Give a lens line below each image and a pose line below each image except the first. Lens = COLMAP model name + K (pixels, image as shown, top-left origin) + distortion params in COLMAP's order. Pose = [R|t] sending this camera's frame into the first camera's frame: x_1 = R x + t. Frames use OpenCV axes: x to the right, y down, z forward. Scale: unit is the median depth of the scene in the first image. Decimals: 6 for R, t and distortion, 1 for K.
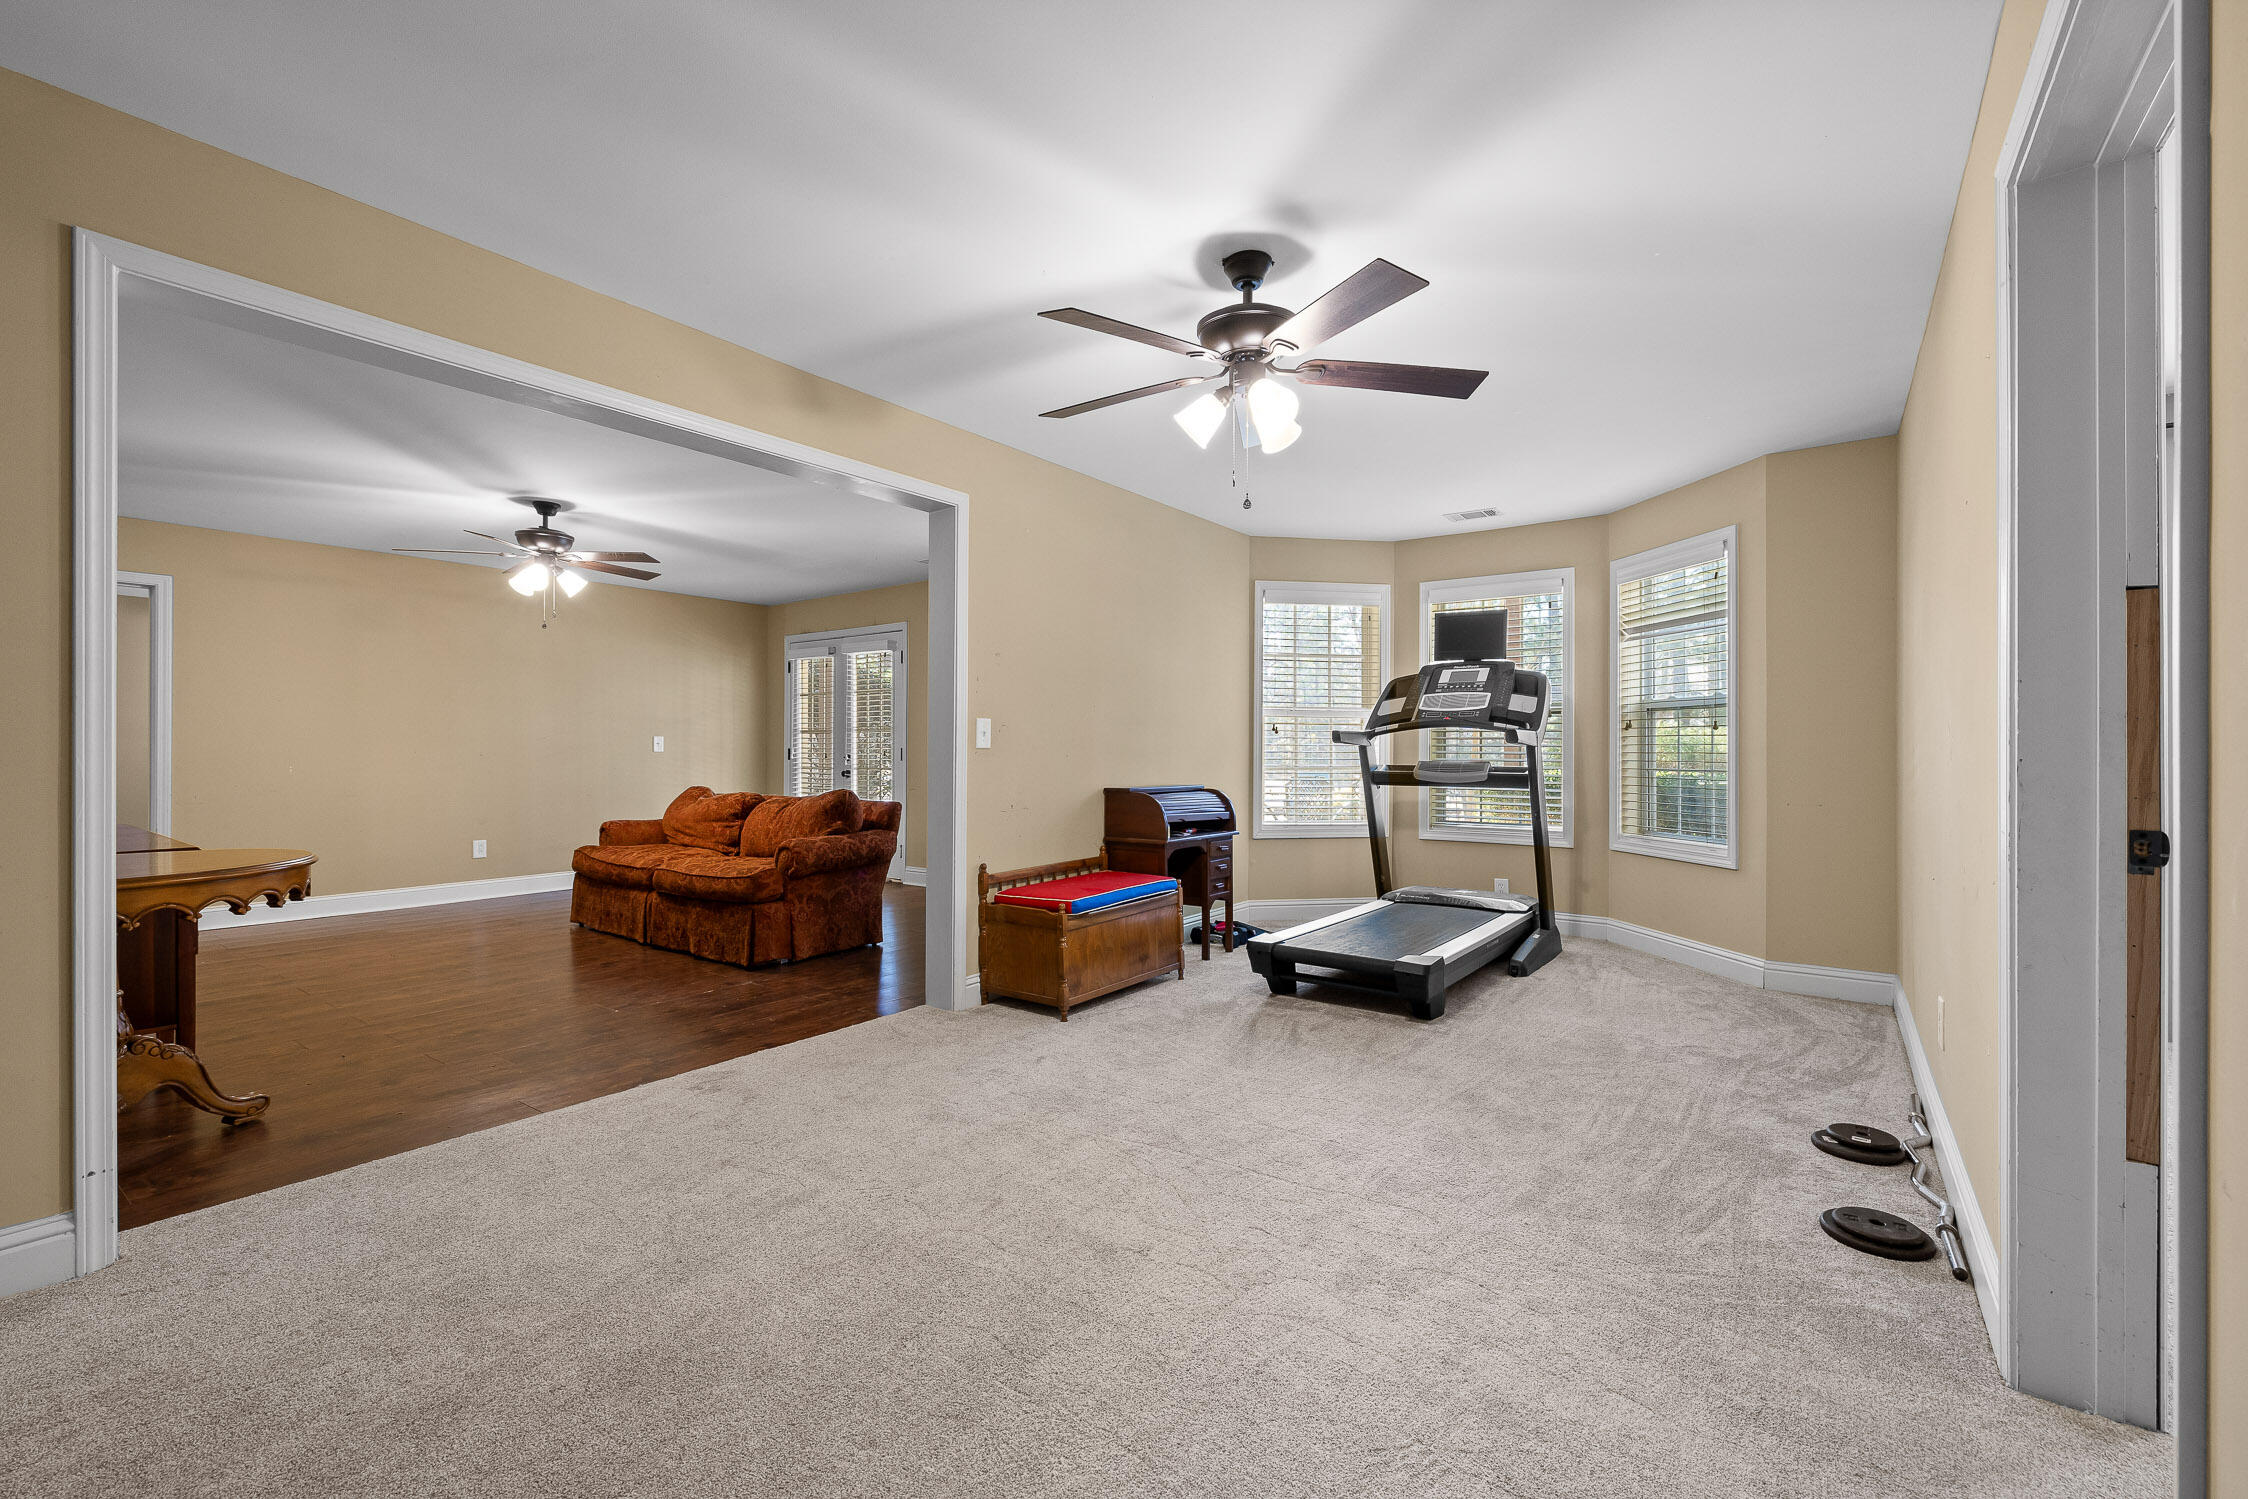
lens RADIAL K [[967.2, 0, 1124.0], [0, 967.2, 749.5], [0, 0, 1]] dist [0.012231, -0.000004]
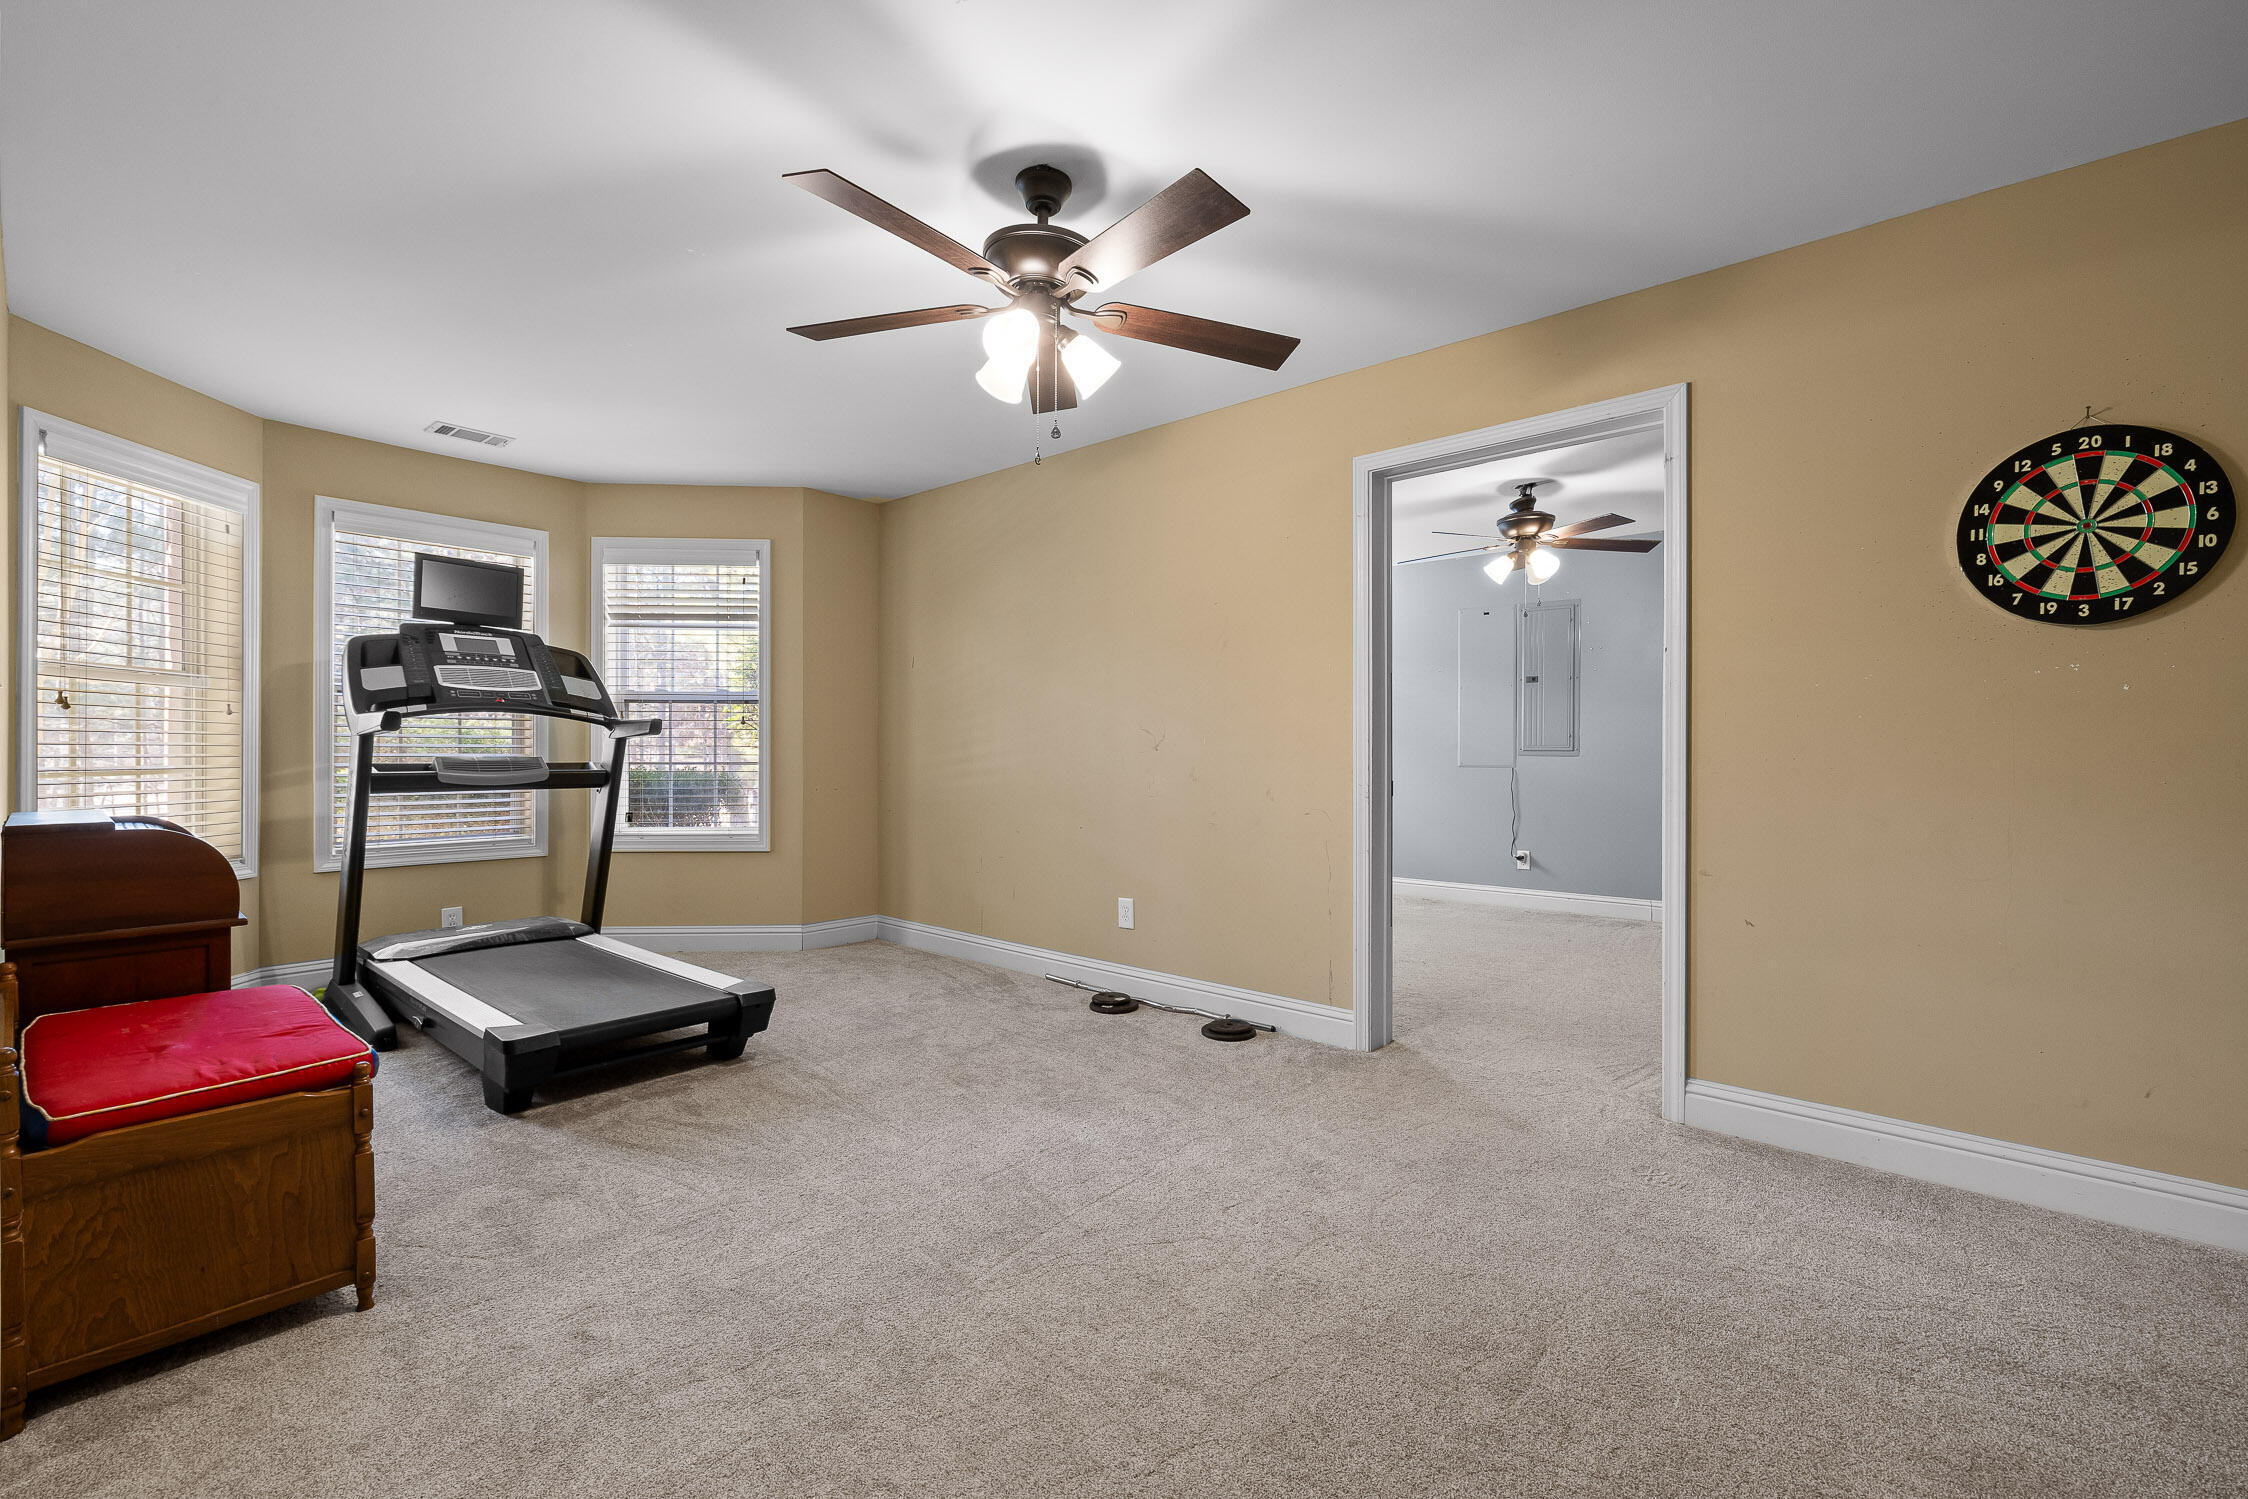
lens RADIAL K [[967.2, 0, 1124.0], [0, 967.2, 749.5], [0, 0, 1]] dist [0.012231, -0.000004]
pose [[0.083234, -0.001815, 0.996528, -0.467896], [-0.002123, 0.999996, 0.001999, 0.004507], [-0.996528, -0.002282, 0.083229, 0.541323]]
